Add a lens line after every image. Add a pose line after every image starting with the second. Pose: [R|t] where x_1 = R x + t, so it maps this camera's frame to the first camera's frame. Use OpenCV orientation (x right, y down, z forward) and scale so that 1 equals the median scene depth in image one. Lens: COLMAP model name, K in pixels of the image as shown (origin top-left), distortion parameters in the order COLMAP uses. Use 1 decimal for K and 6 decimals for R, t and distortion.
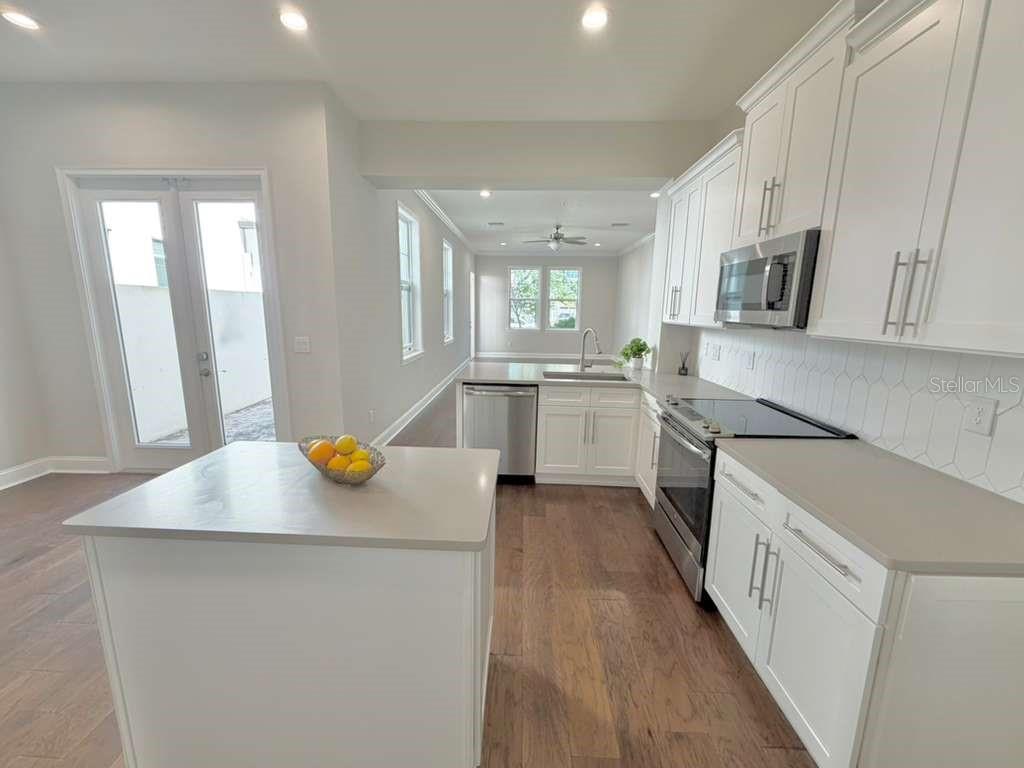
lens RADIAL K [[407.7, 0, 508.8], [0, 407.7, 384.9], [0, 0, 1]] dist [-0.000839, -0.000110]
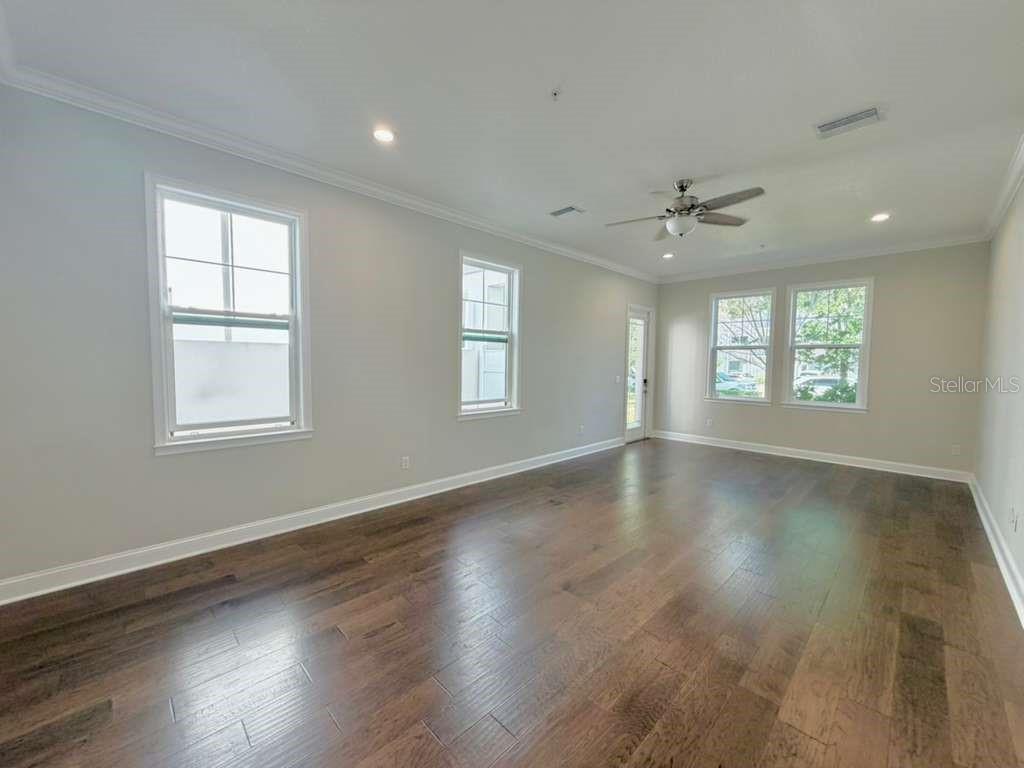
lens RADIAL K [[407.7, 0, 508.8], [0, 407.7, 384.9], [0, 0, 1]] dist [-0.000839, -0.000110]
pose [[0.728504, 0.033264, -0.684233, 0.363289], [-0.128416, 0.987745, -0.088706, -0.124284], [0.672897, 0.152489, 0.723848, 0.704631]]
